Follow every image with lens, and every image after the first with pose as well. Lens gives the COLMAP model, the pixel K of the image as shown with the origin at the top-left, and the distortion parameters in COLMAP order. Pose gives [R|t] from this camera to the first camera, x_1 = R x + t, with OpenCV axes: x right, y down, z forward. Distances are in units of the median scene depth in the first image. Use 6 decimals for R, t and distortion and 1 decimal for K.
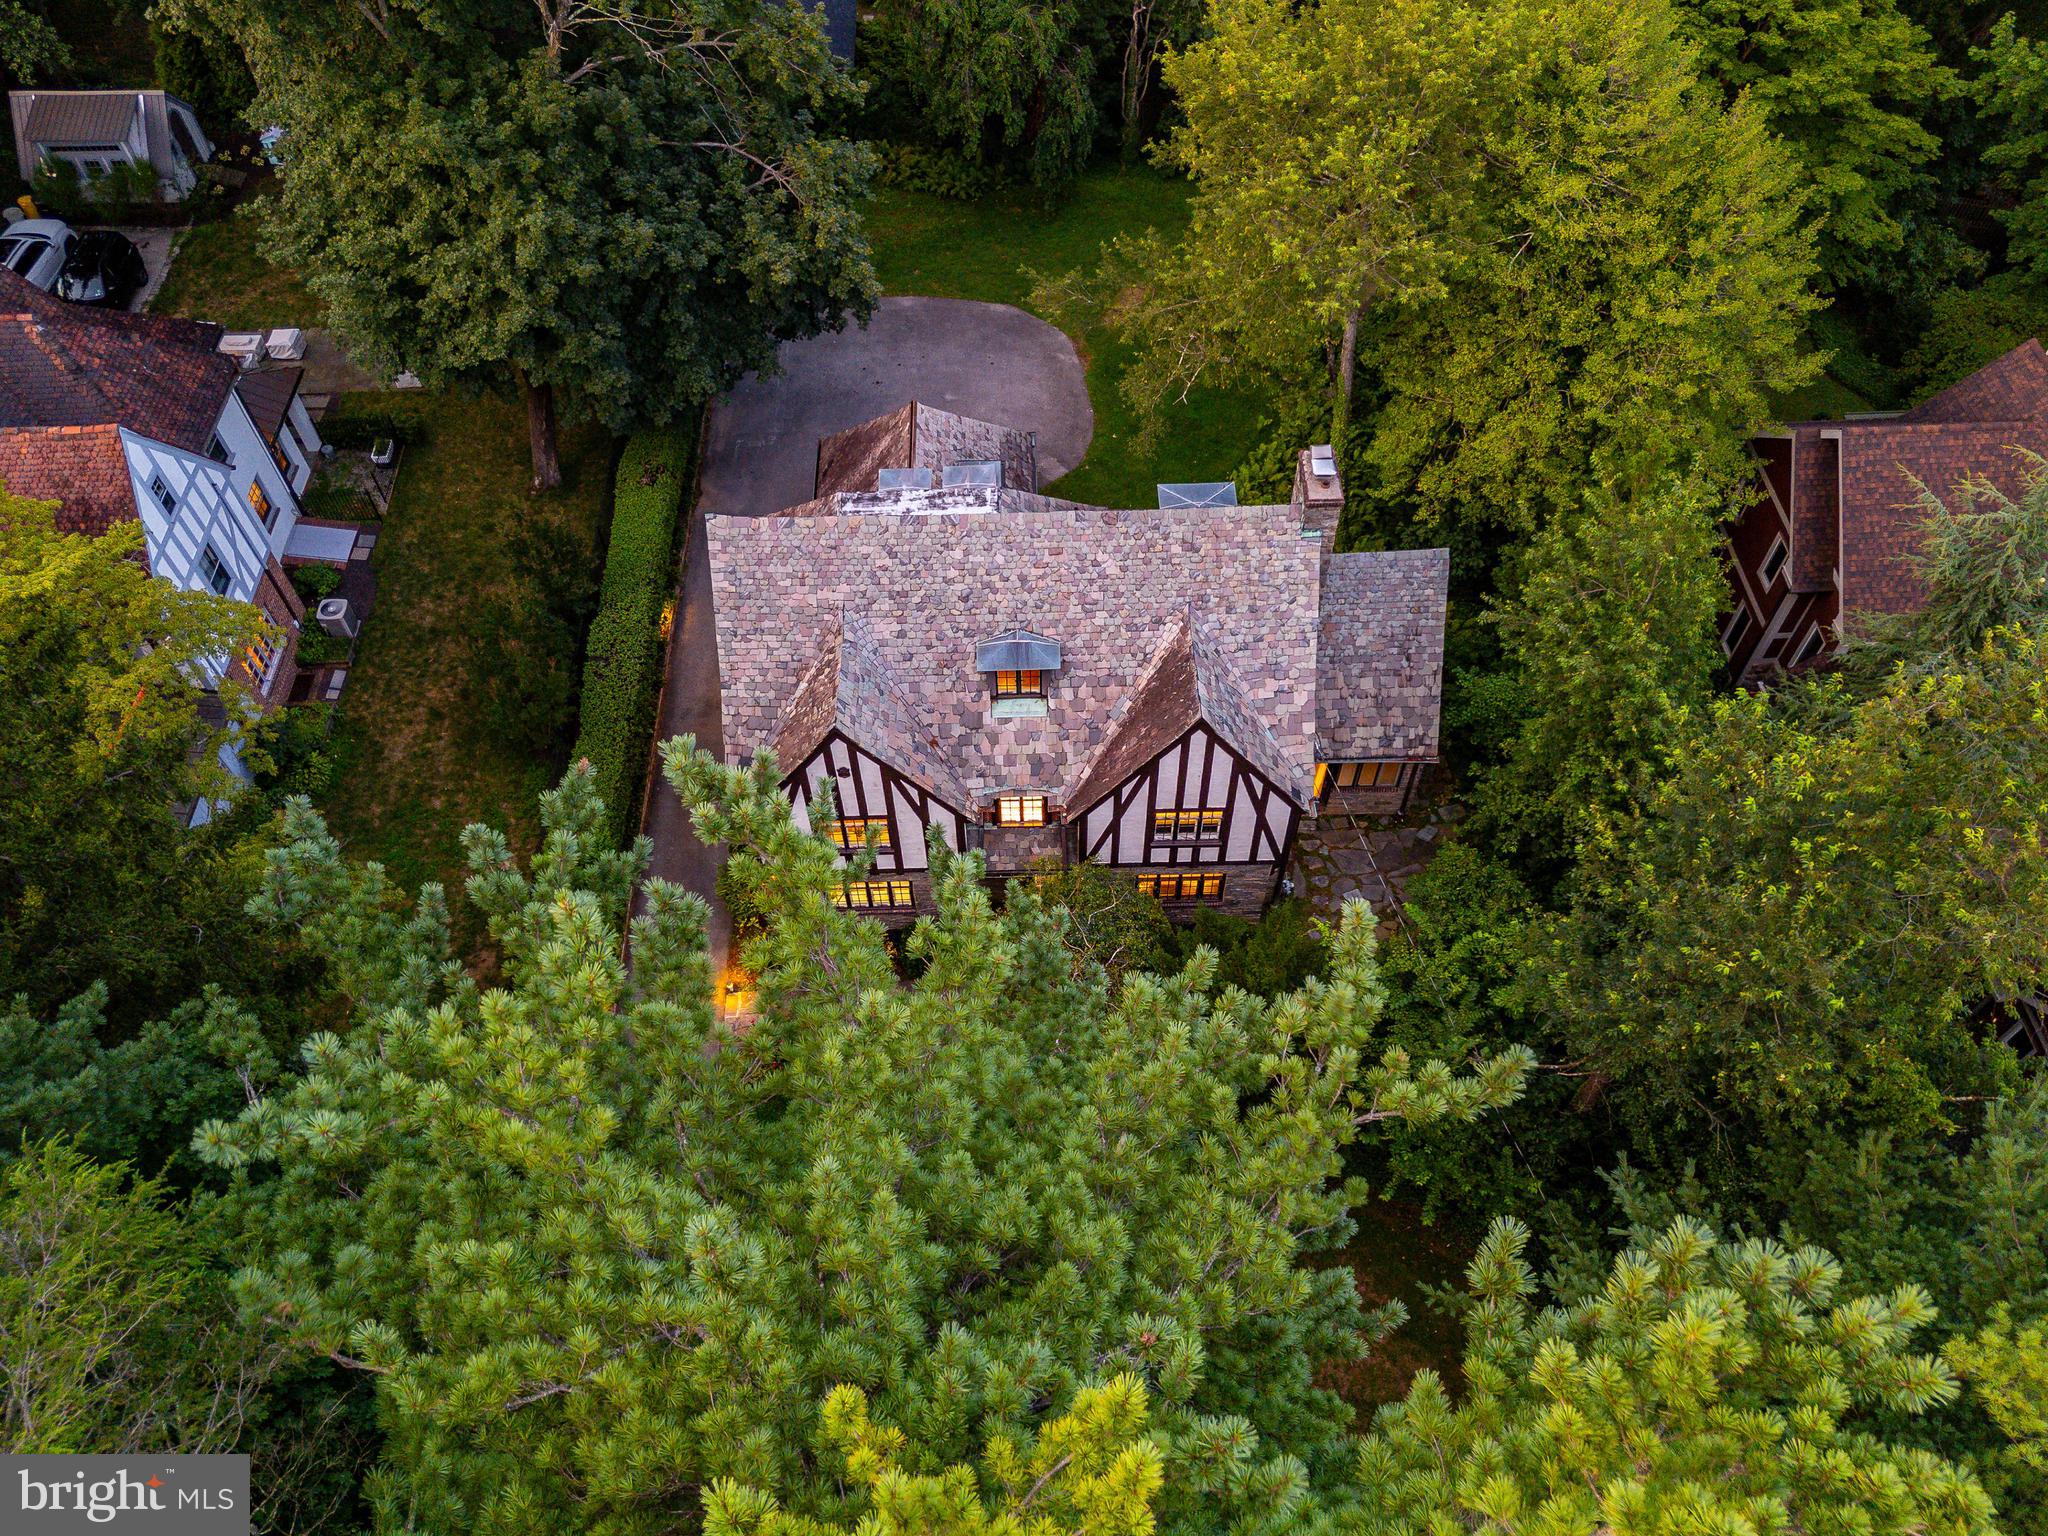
lens RADIAL K [[1570.2, 0, 1027.7], [0, 1570.2, 774.9], [0, 0, 1]] dist [0.020389, -0.006900]
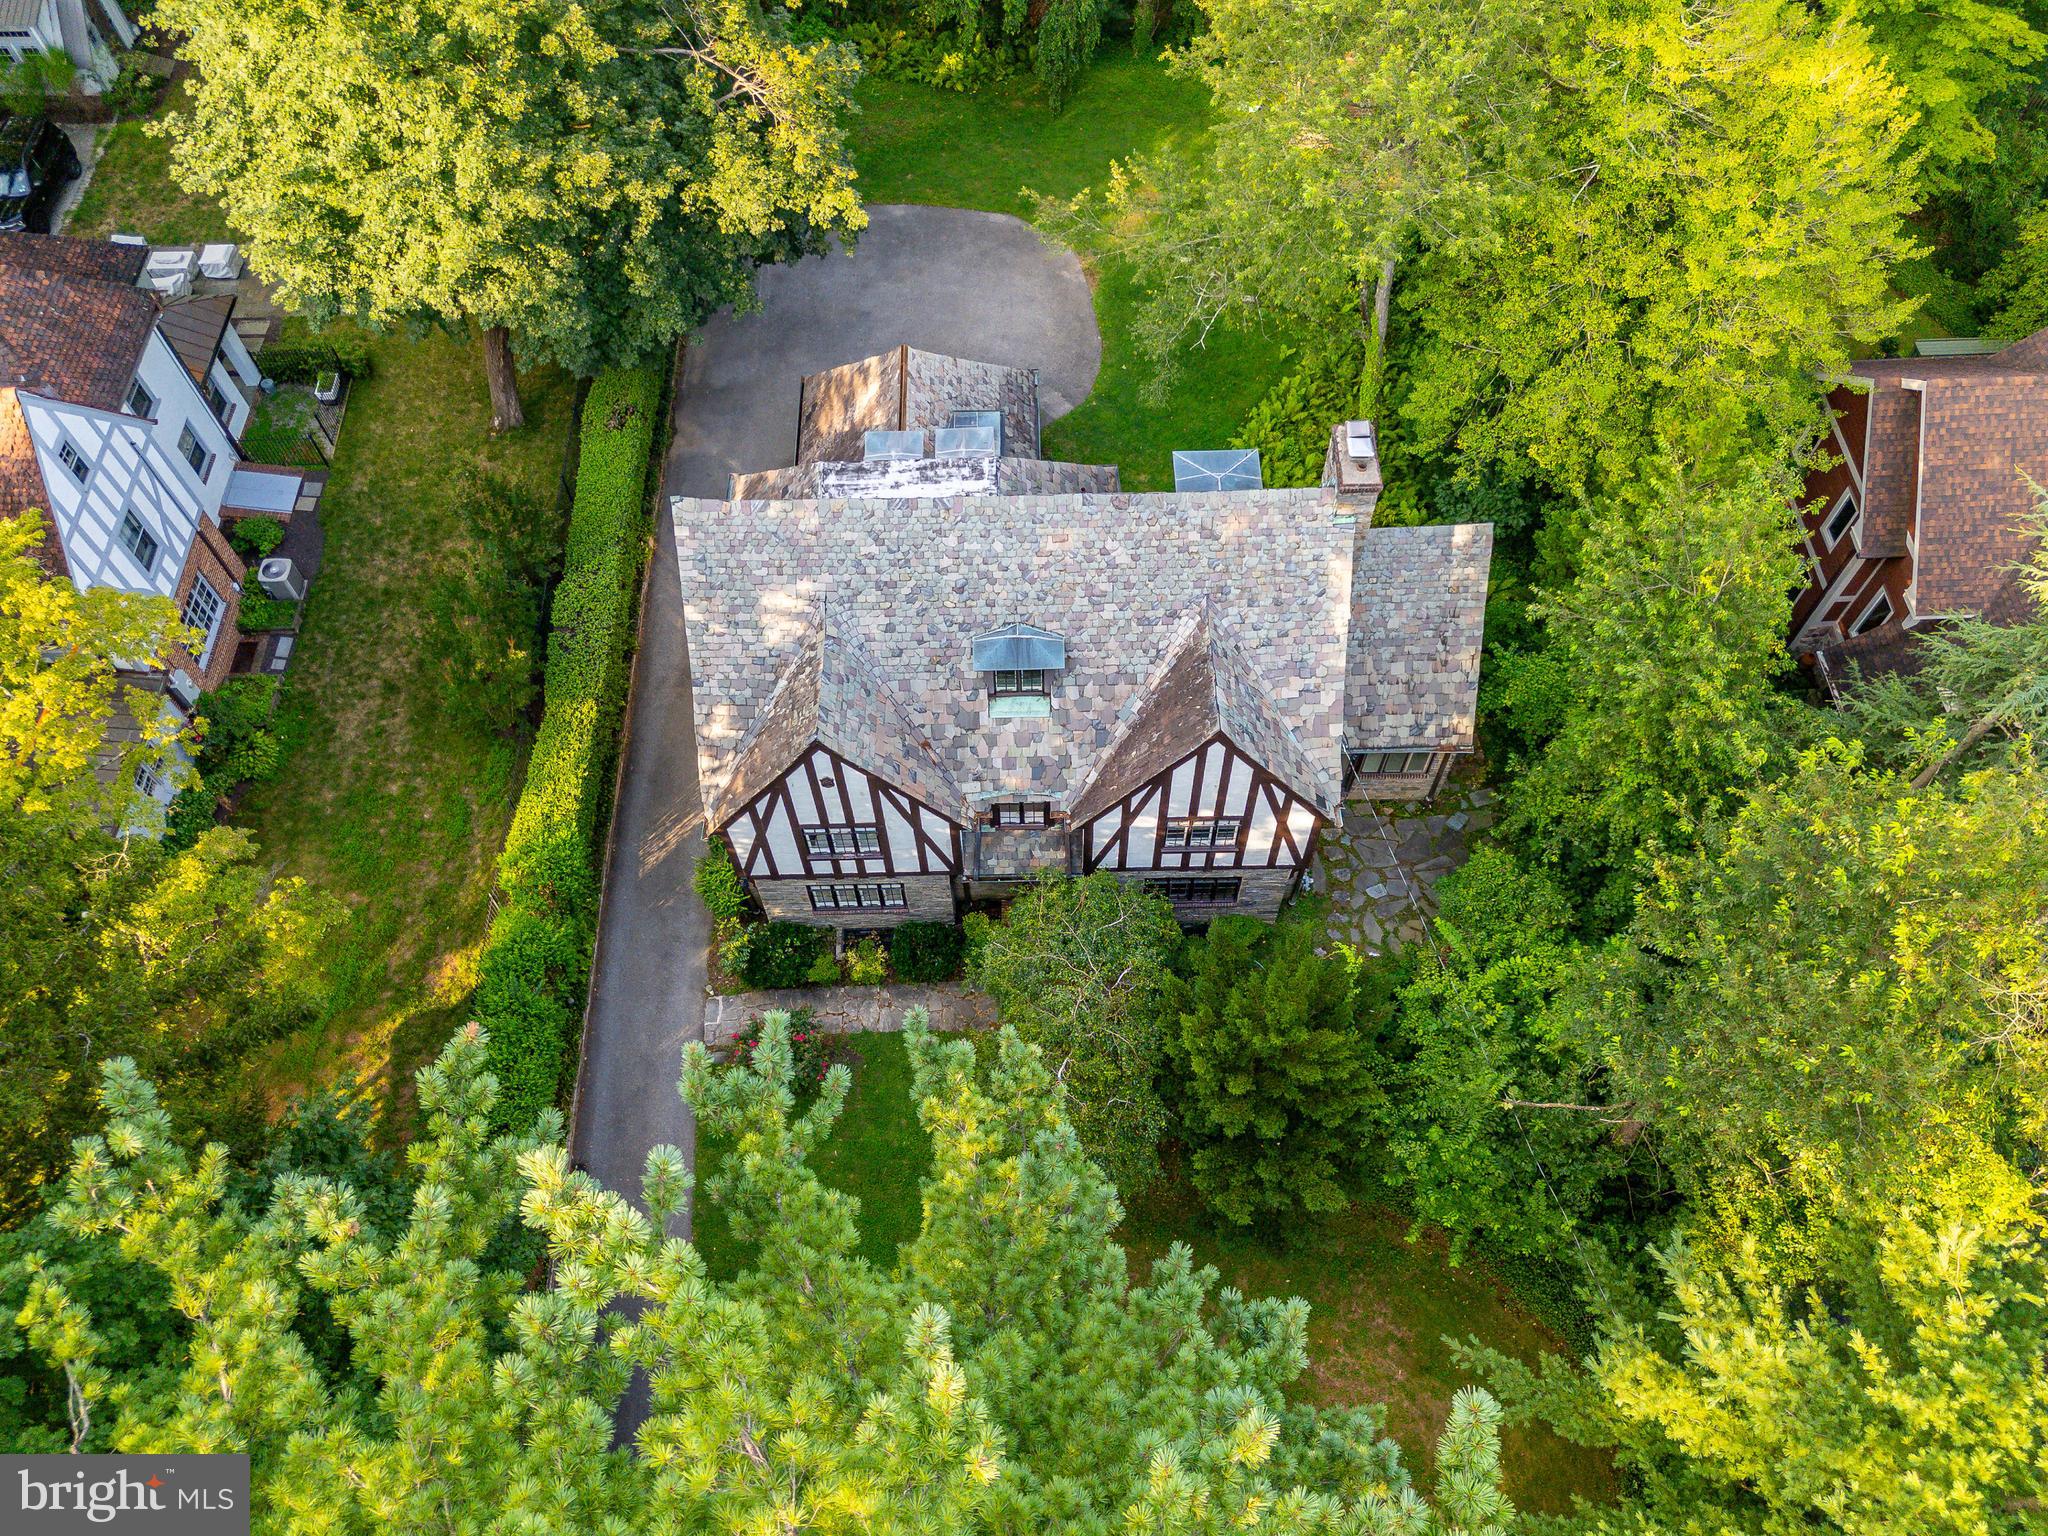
lens RADIAL K [[1570.2, 0, 1029.1], [0, 1570.2, 781.7], [0, 0, 1]] dist [0.020389, -0.006900]
pose [[0.999997, 0.002456, -0.000375, 0.000636], [-0.002412, 0.995809, 0.091424, -0.081569], [0.000598, -0.091423, 0.995812, 0.084653]]
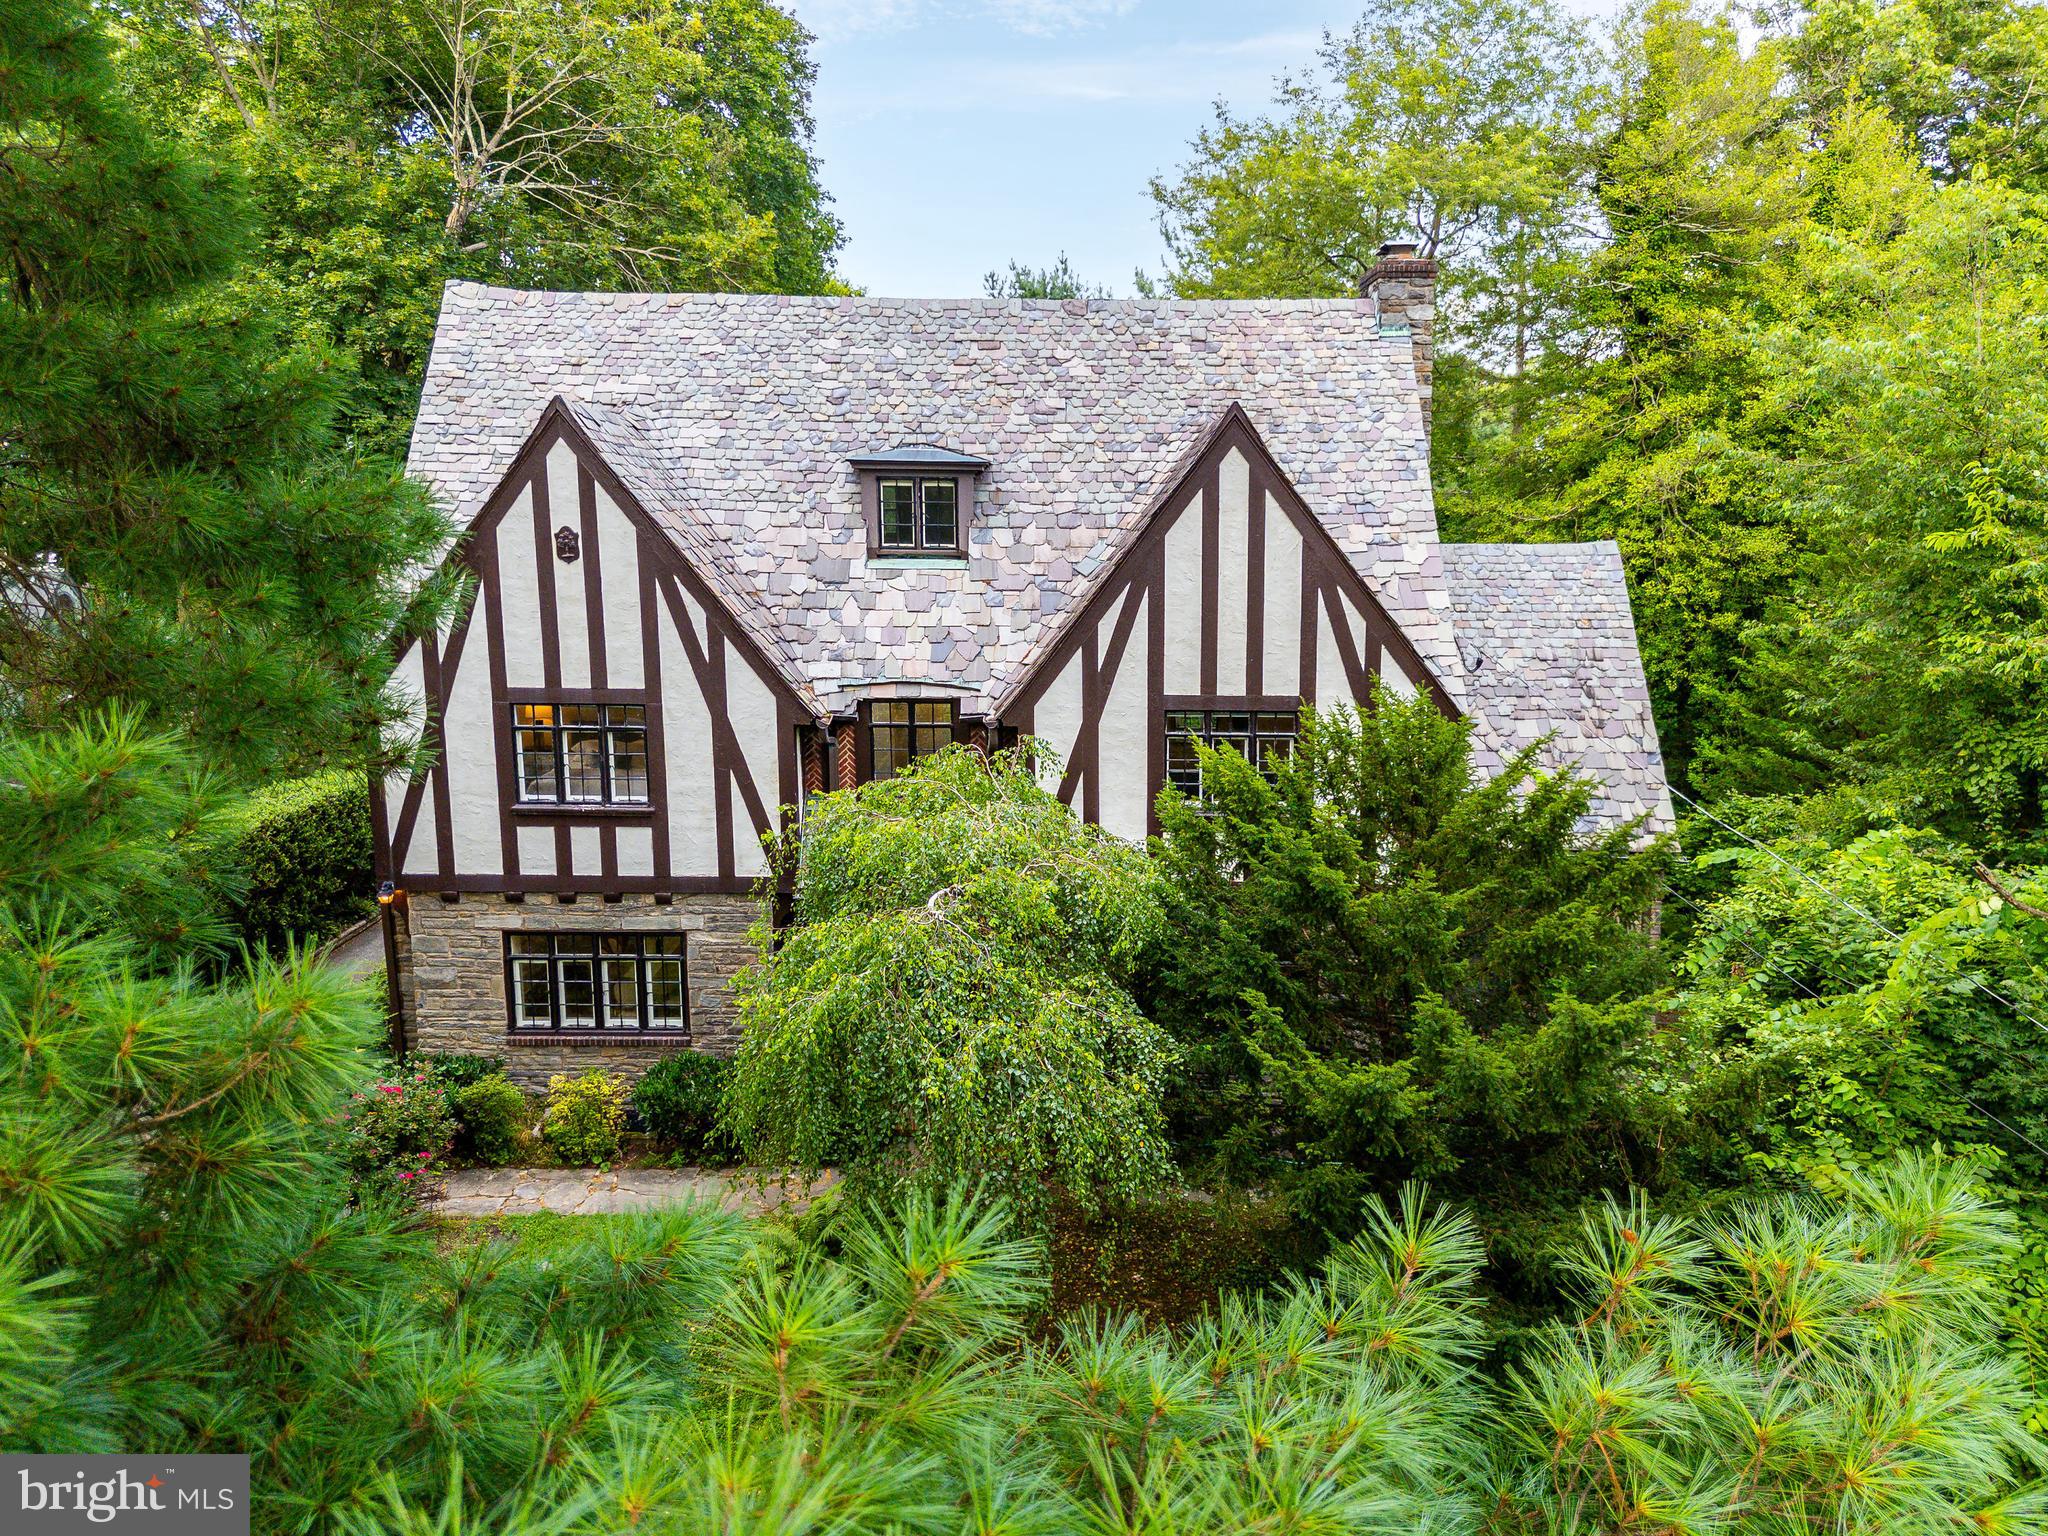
lens RADIAL K [[1570.2, 0, 1064.7], [0, 1570.2, 805.2], [0, 0, 1]] dist [0.020389, -0.006900]
pose [[0.999863, 0.008481, -0.014189, 0.055491], [-0.016035, 0.706148, -0.707882, 0.410052], [0.004016, 0.708013, 0.706188, 0.652419]]
